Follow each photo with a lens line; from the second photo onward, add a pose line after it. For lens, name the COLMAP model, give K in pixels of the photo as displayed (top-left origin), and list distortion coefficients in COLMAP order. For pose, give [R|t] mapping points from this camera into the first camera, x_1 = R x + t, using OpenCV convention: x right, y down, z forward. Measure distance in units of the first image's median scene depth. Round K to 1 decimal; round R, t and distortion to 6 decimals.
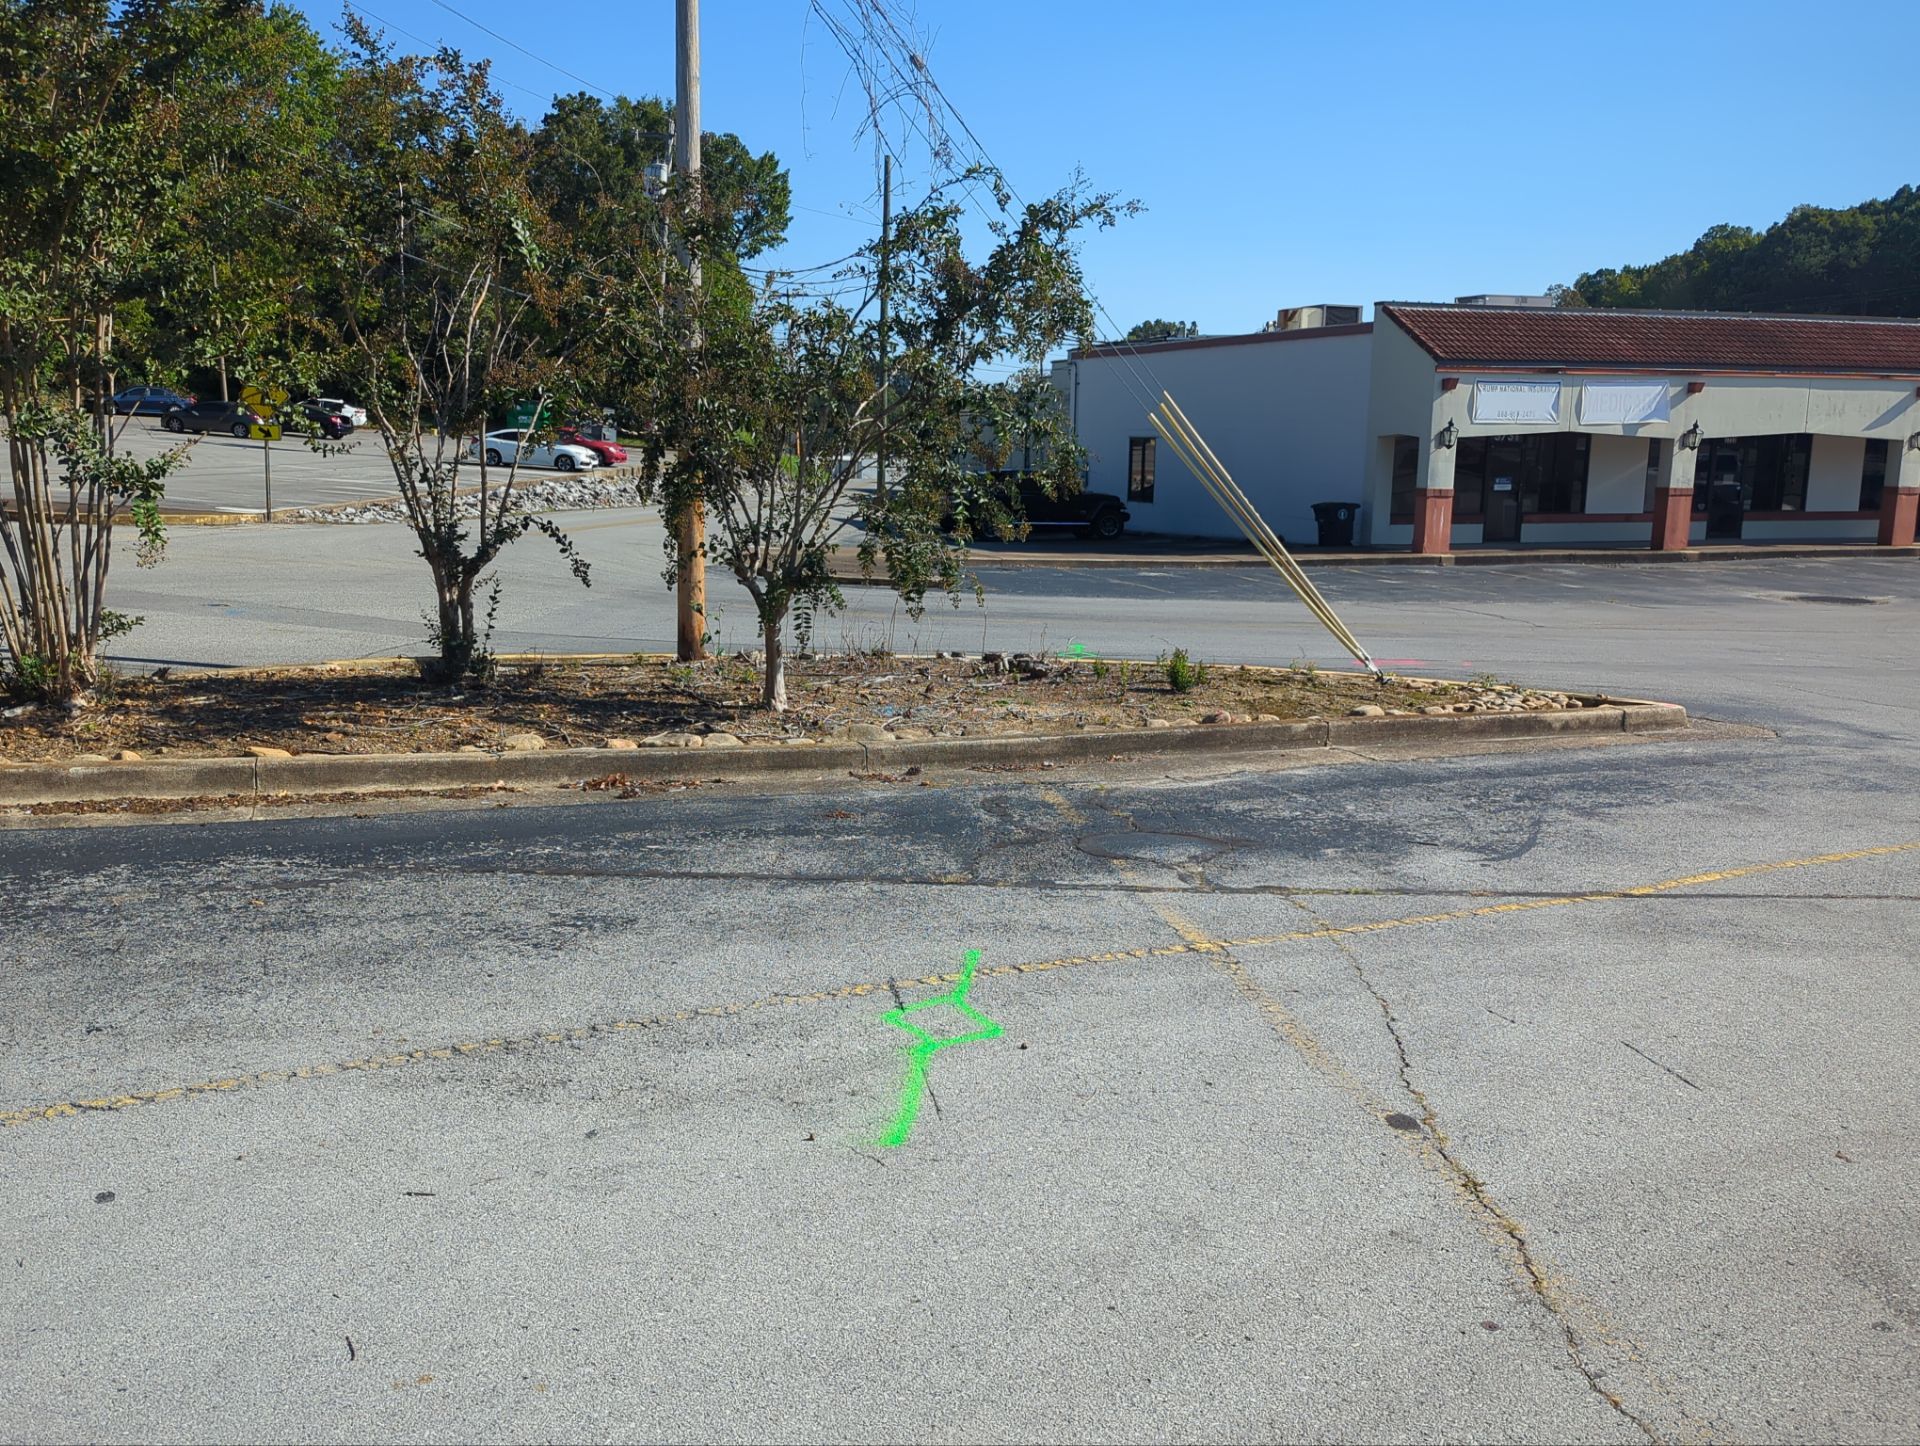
lens RADIAL K [[1580.3, 0, 963.5], [0, 1580.3, 727.1], [0, 0, 1]] dist [0.059134, -0.058043]
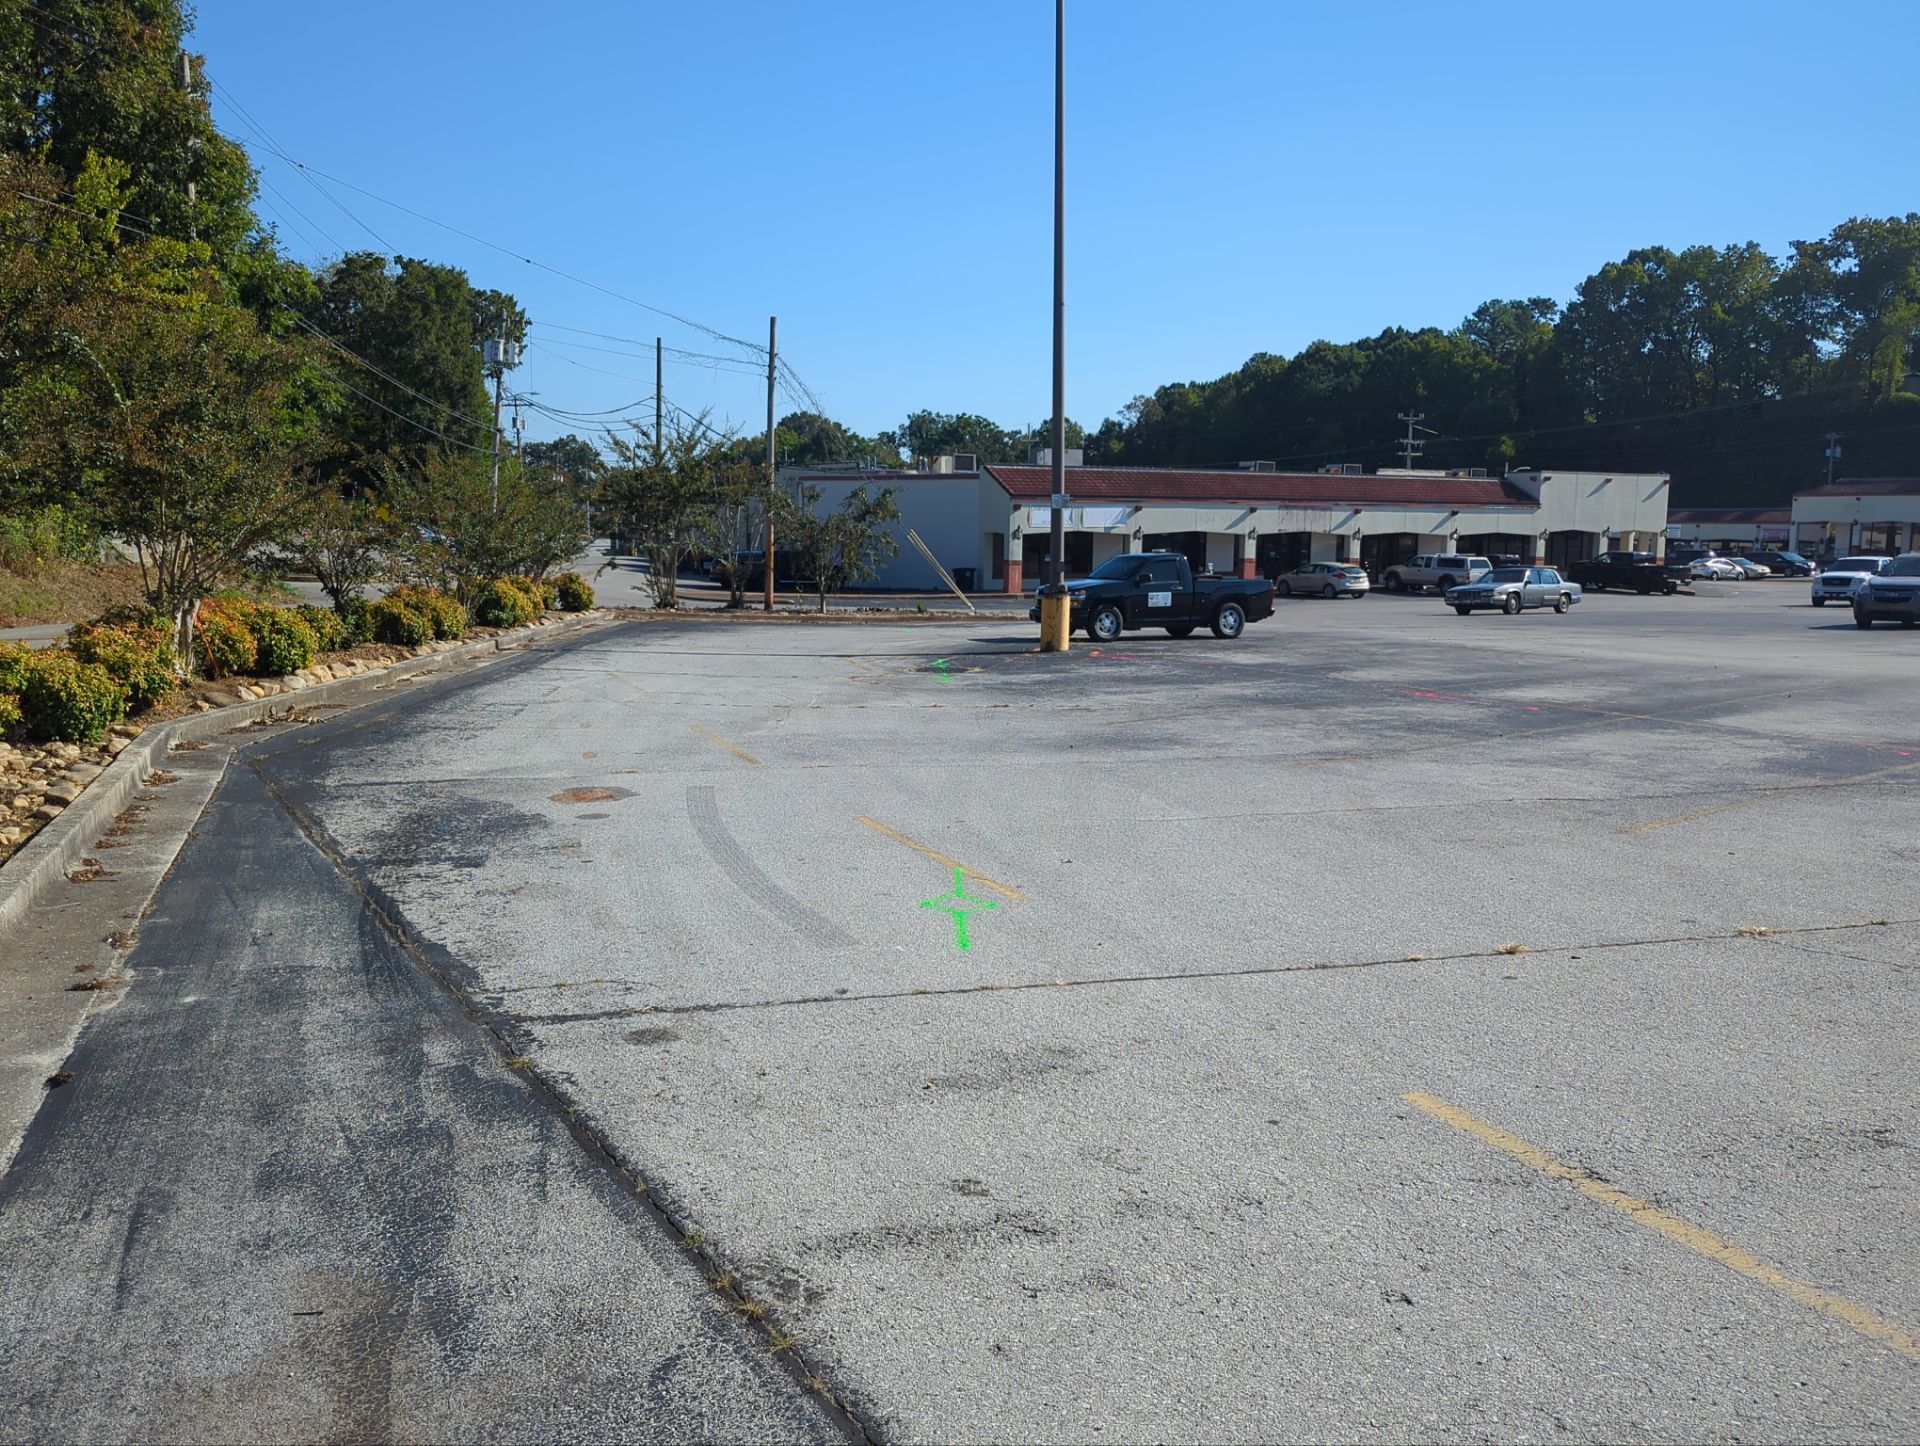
lens RADIAL K [[1580.3, 0, 962.0], [0, 1580.3, 731.4], [0, 0, 1]] dist [0.059134, -0.058043]
pose [[0.975386, -0.029588, 0.218511, -0.108904], [0.039537, 0.998364, -0.041301, 0.076999], [-0.216932, 0.048924, 0.974960, -0.485671]]
